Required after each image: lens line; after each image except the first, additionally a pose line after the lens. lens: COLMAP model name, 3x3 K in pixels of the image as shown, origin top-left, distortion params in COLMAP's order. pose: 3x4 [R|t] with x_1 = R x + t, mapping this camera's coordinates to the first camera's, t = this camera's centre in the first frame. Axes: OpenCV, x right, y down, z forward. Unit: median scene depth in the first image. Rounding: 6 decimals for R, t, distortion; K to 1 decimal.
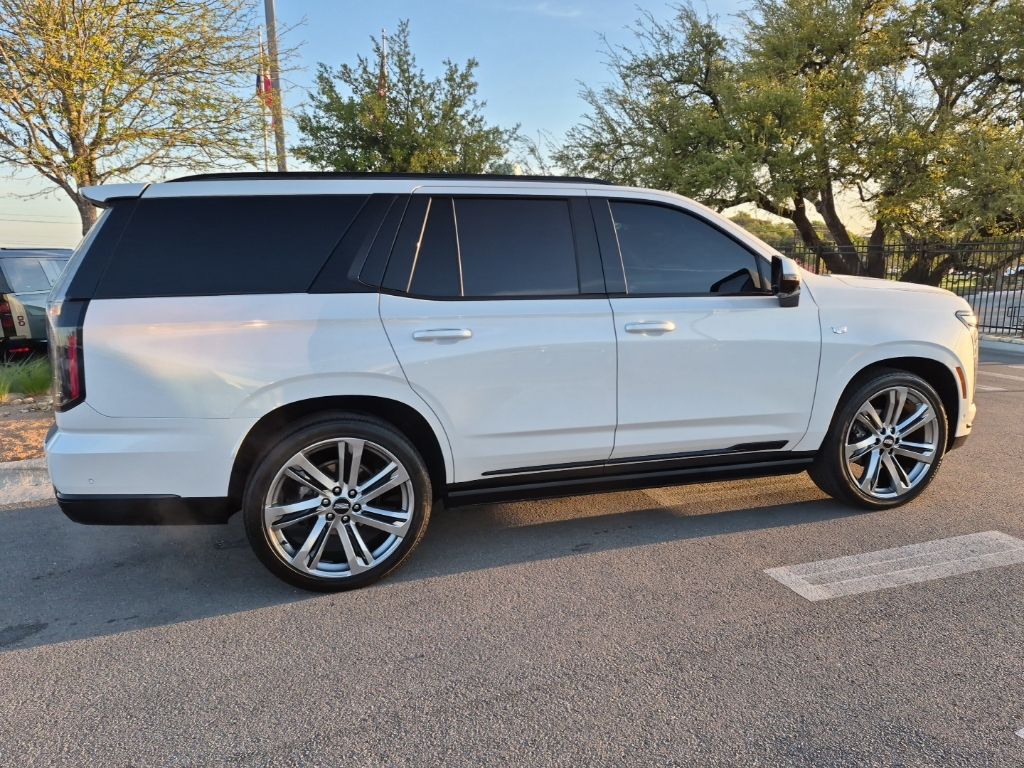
lens RADIAL K [[712.7, 0, 508.8], [0, 712.7, 350.9], [0, 0, 1]] dist [0.088326, -0.088422]
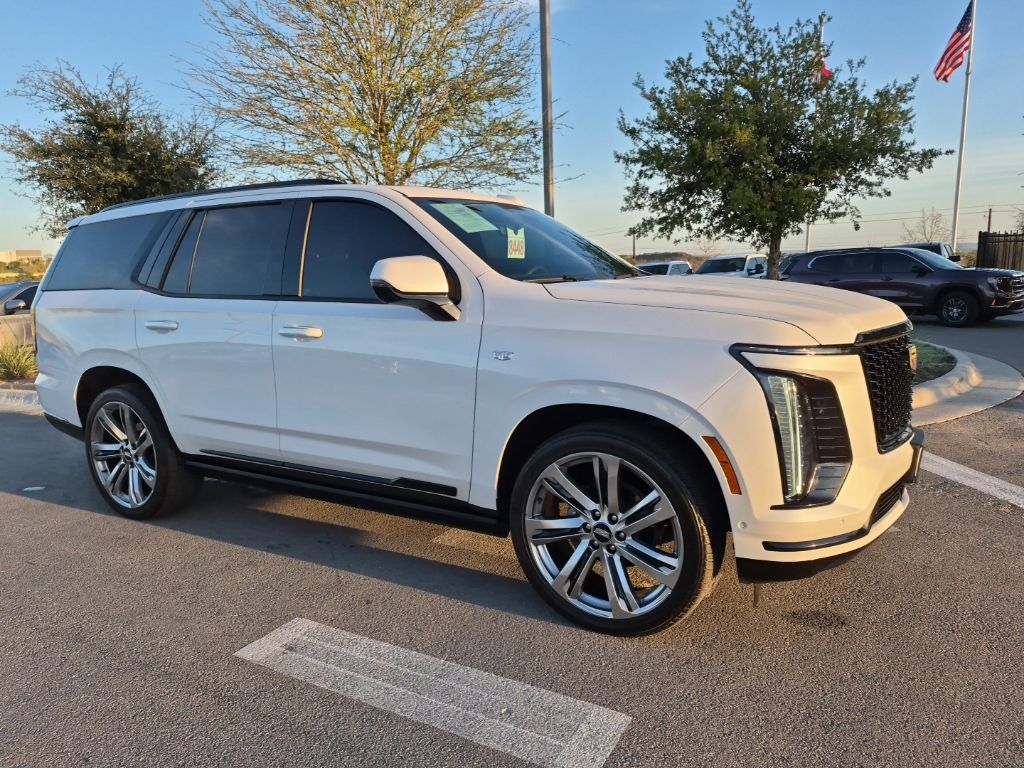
lens RADIAL K [[709.4, 0, 508.3], [0, 709.4, 359.3], [0, 0, 1]] dist [0.025046, -0.000065]
pose [[0.666878, 0.086864, -0.740087, 1.102121], [-0.076445, 0.995917, 0.048008, -0.067012], [0.741235, 0.024560, 0.670796, 0.590990]]
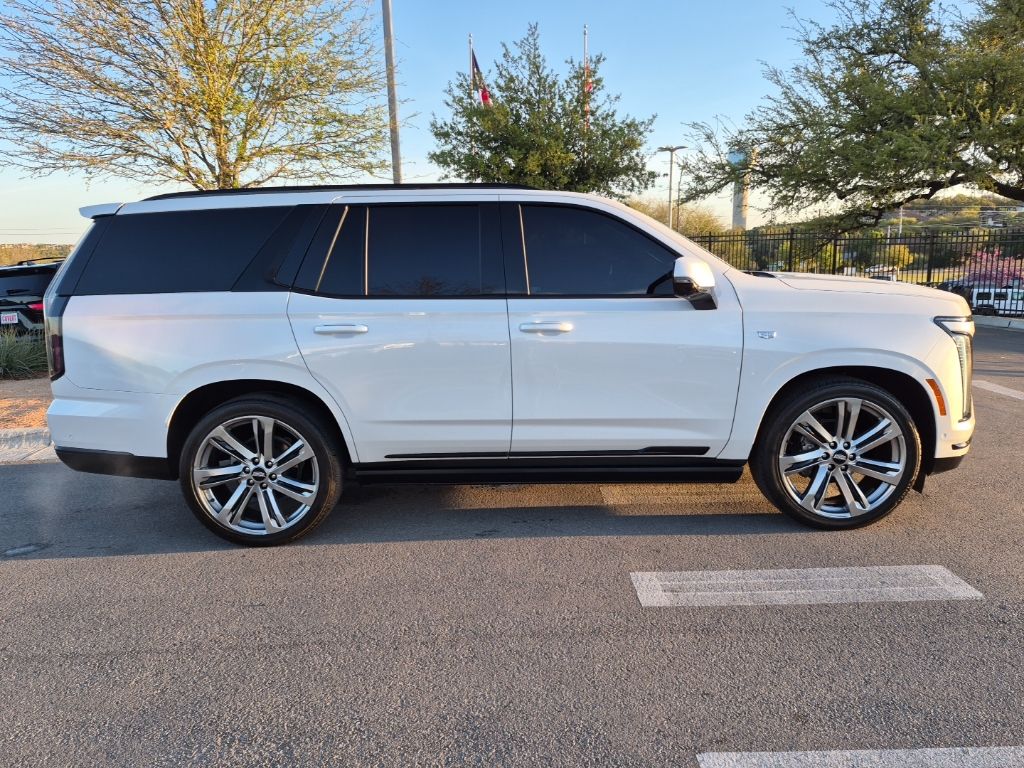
lens RADIAL K [[713.0, 0, 517.3], [0, 713.0, 350.5], [0, 0, 1]] dist [0.089562, -0.094998]
pose [[0.954501, 0.032317, -0.296451, 0.474125], [-0.029040, 0.999459, 0.015452, -0.014261], [0.296790, -0.006140, 0.954923, 0.005213]]
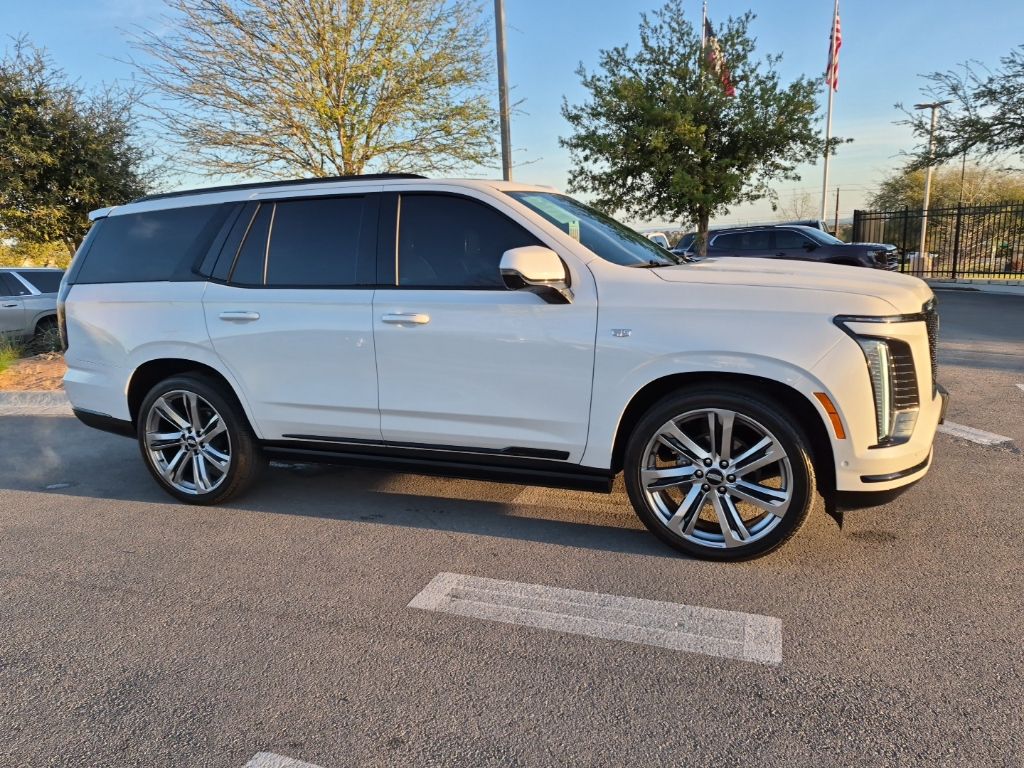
lens RADIAL K [[712.7, 0, 508.8], [0, 712.7, 350.9], [0, 0, 1]] dist [0.088326, -0.088422]
pose [[0.780533, 0.073729, -0.620751, 0.975213], [-0.050017, 0.997202, 0.055550, -0.051907], [0.623110, -0.012311, 0.782037, 0.296671]]
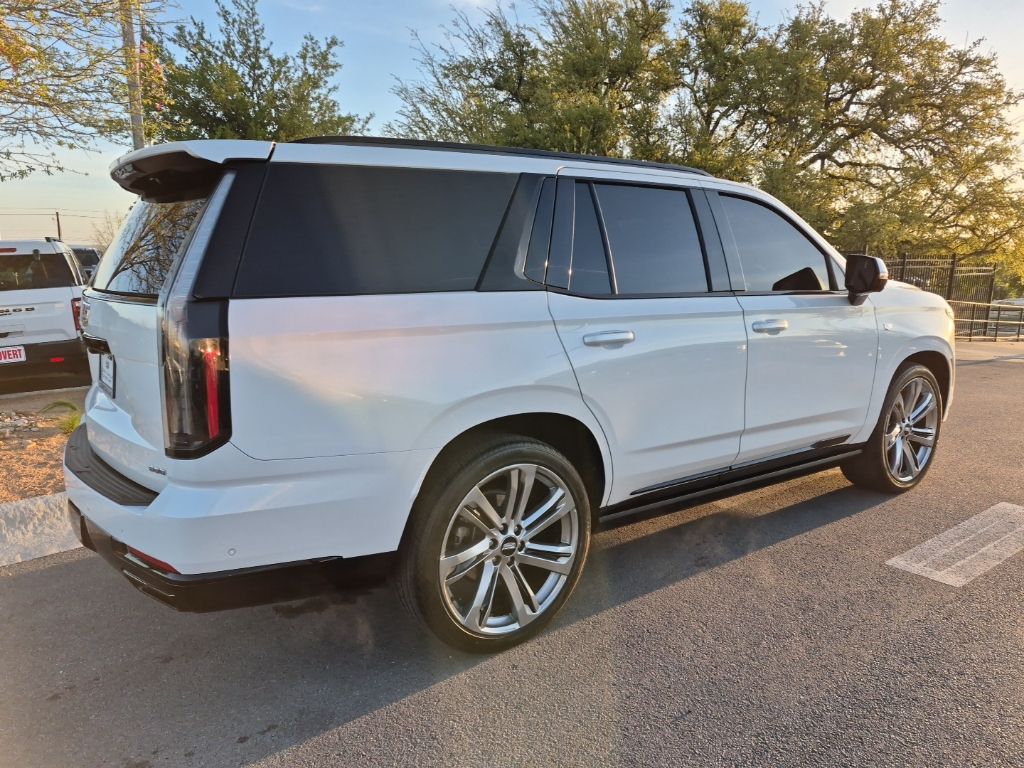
lens RADIAL K [[710.4, 0, 505.3], [0, 710.4, 360.3], [0, 0, 1]] dist [0.093393, -0.090136]
pose [[0.945659, -0.030884, 0.323690, -0.464174], [0.028139, 0.999517, 0.013157, -0.010294], [-0.323940, -0.003334, 0.946072, 0.201536]]
